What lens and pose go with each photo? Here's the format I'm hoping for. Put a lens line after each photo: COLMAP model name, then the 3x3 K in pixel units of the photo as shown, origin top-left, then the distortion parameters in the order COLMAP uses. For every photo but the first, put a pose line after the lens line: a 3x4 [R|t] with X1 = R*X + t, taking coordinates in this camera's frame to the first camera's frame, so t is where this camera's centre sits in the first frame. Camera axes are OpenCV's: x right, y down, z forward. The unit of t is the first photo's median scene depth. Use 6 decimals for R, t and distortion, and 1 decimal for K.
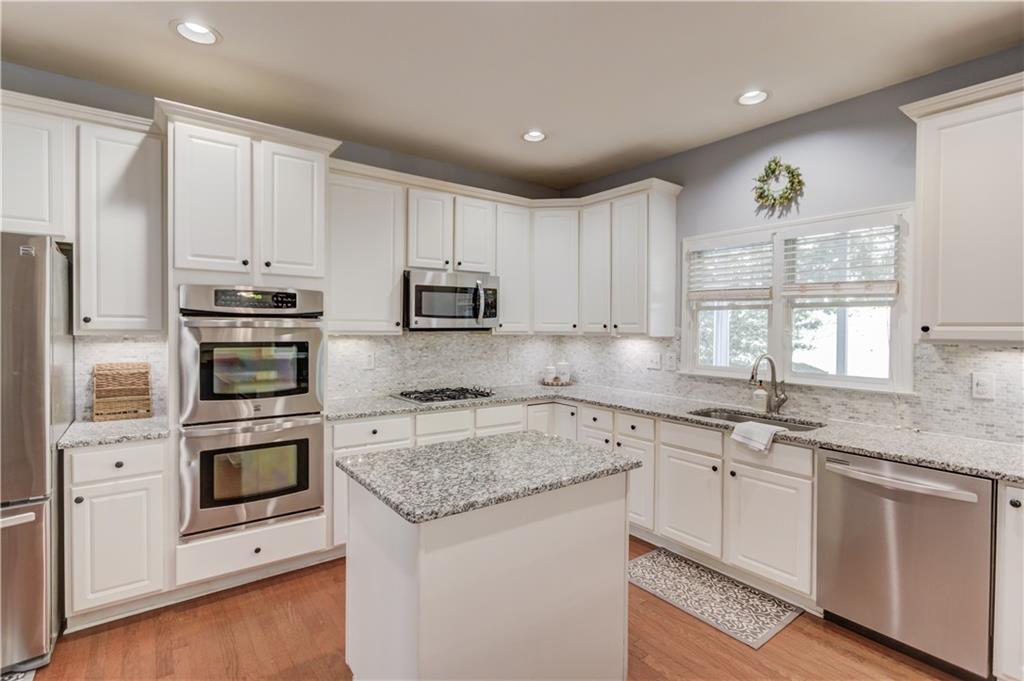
lens RADIAL K [[487.2, 0, 509.1], [0, 487.2, 331.4], [0, 0, 1]] dist [-0.000930, 0.000862]
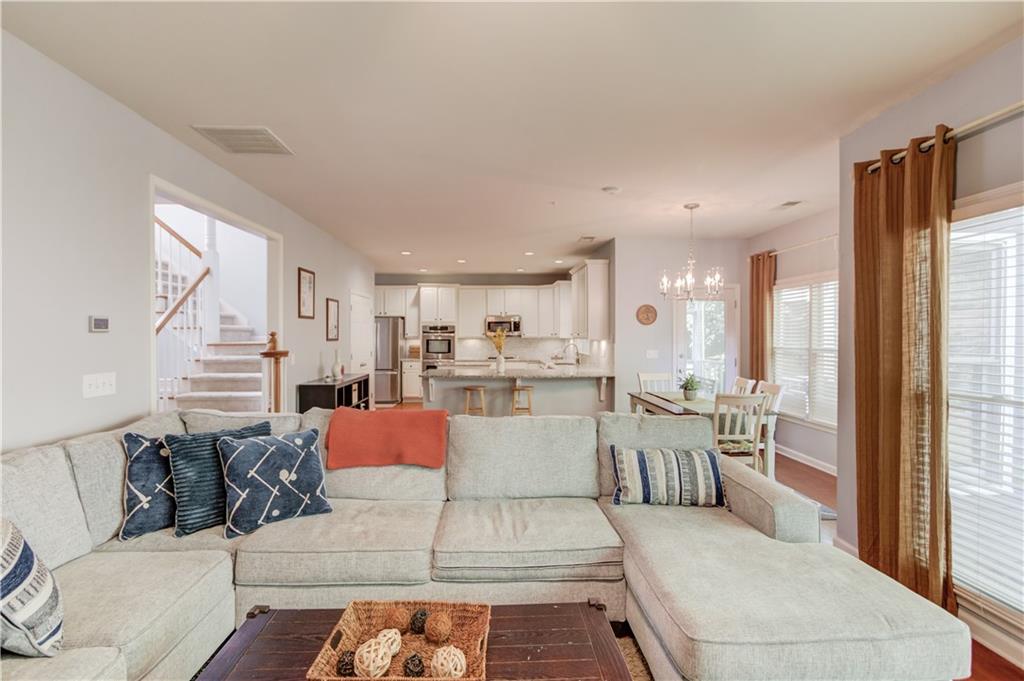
lens RADIAL K [[487.2, 0, 509.1], [0, 487.2, 331.4], [0, 0, 1]] dist [-0.000930, 0.000862]
pose [[0.823433, -0.013858, -0.567244, 1.733974], [0.003368, 0.999803, -0.019536, 0.028898], [0.567404, 0.014177, 0.823318, -1.520019]]
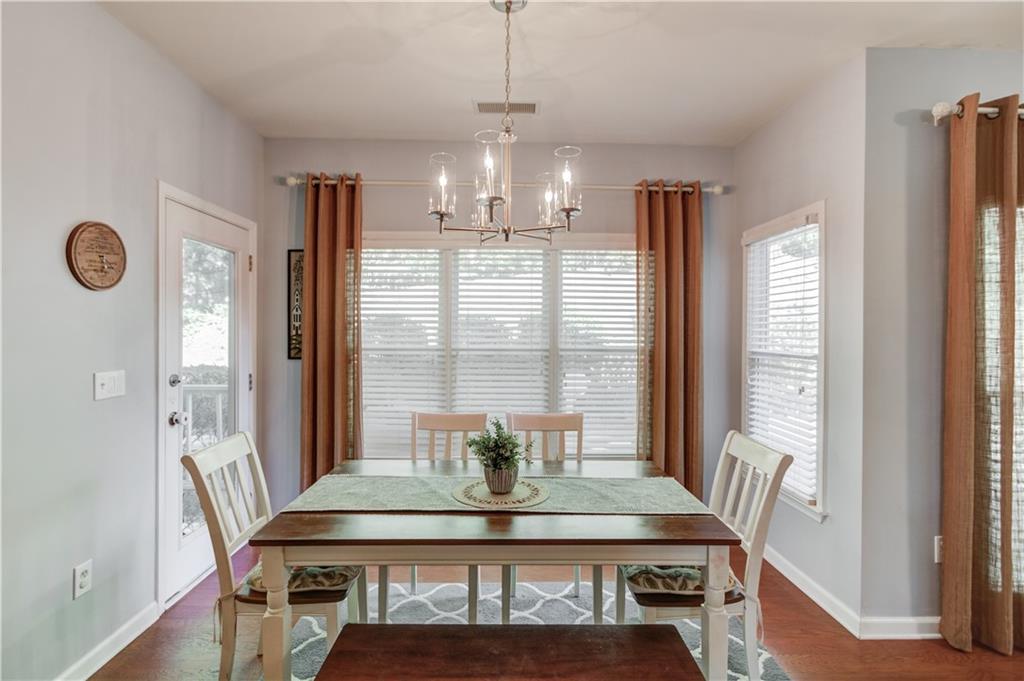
lens RADIAL K [[487.2, 0, 509.1], [0, 487.2, 331.4], [0, 0, 1]] dist [-0.000930, 0.000862]
pose [[0.590349, -0.009710, 0.807090, 0.876085], [0.010716, 0.999934, 0.004192, 0.019636], [-0.807077, 0.006174, 0.590414, -0.324013]]
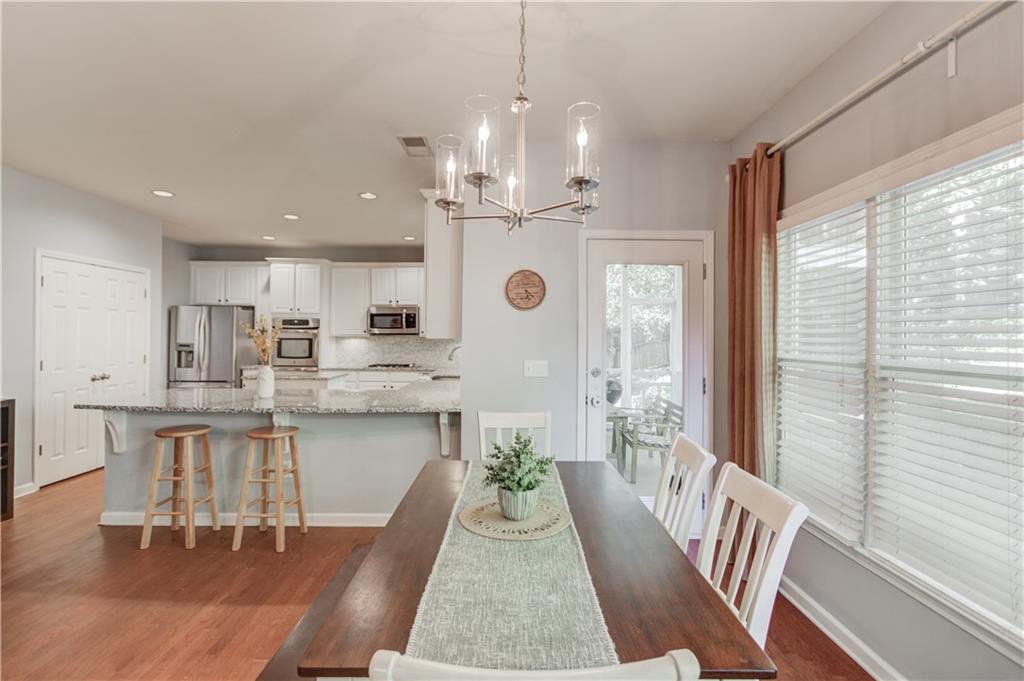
lens RADIAL K [[483.1, 0, 507.0], [0, 483.1, 329.9], [0, 0, 1]] dist [-0.000533, 0.000419]
pose [[0.806332, -0.011356, -0.591354, 1.629159], [-0.005642, 0.999622, -0.026890, 0.033409], [0.591436, 0.025019, 0.805964, -0.384756]]
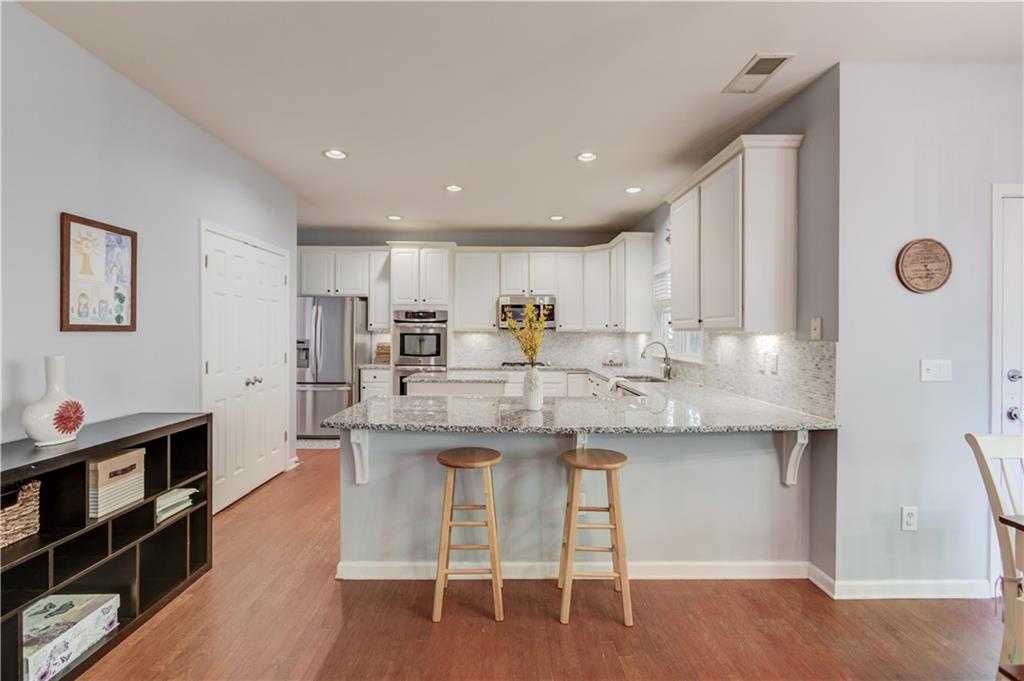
lens RADIAL K [[487.2, 0, 509.1], [0, 487.2, 331.4], [0, 0, 1]] dist [-0.000930, 0.000862]
pose [[0.808763, -0.006569, -0.588098, 0.988178], [-0.002259, 0.999896, -0.014275, 0.036890], [0.588130, 0.012873, 0.808664, -0.539653]]
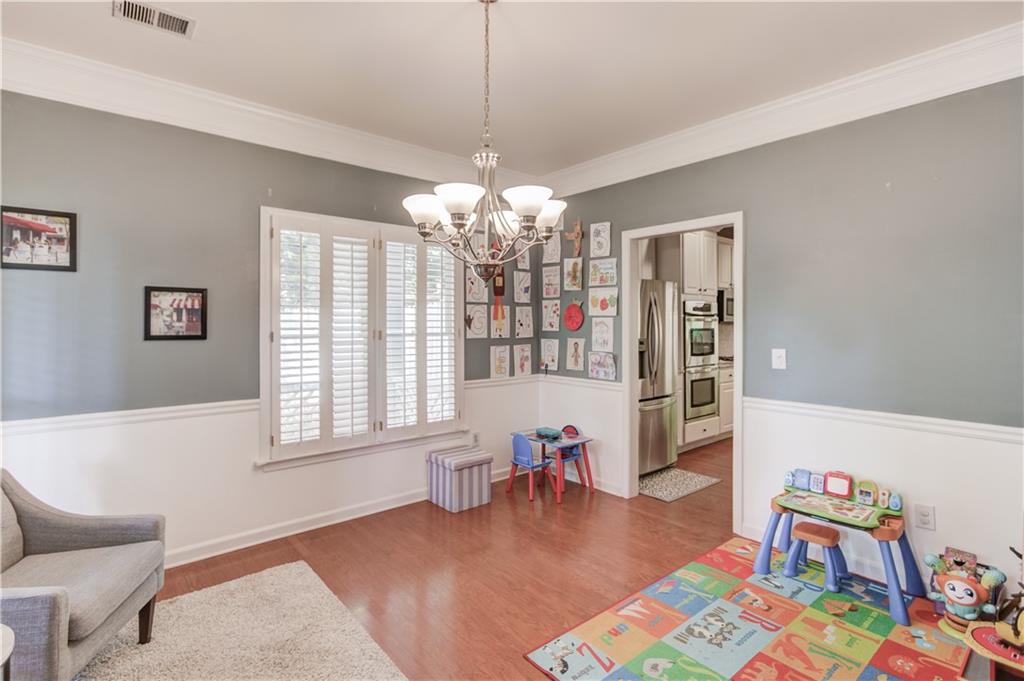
lens RADIAL K [[487.2, 0, 509.1], [0, 487.2, 331.4], [0, 0, 1]] dist [-0.000930, 0.000862]
pose [[0.998729, -0.011314, 0.049121, -1.121737], [0.011191, 0.999933, 0.002788, 0.015210], [-0.049149, -0.002235, 0.998789, -0.783354]]
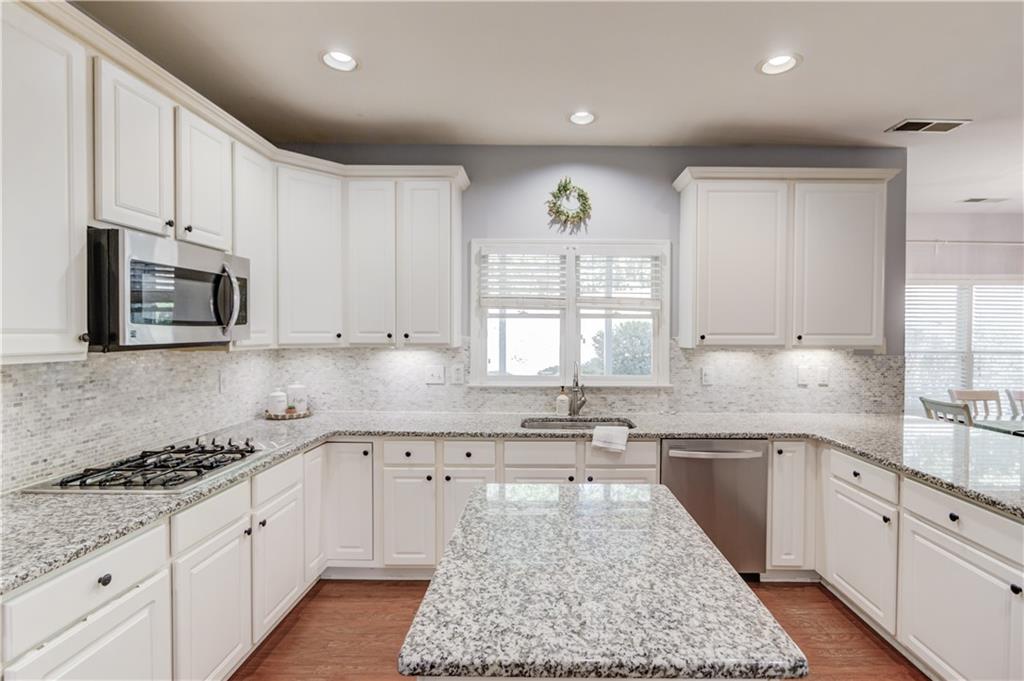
lens RADIAL K [[502.7, 0, 540.4], [0, 502.7, 342.1], [0, 0, 1]] dist [-0.004259, 0.000428]
pose [[0.599990, -0.022788, 0.799683, -0.366256], [0.009433, 0.999726, 0.021411, -0.017883], [-0.799952, -0.005303, 0.600041, 0.364881]]
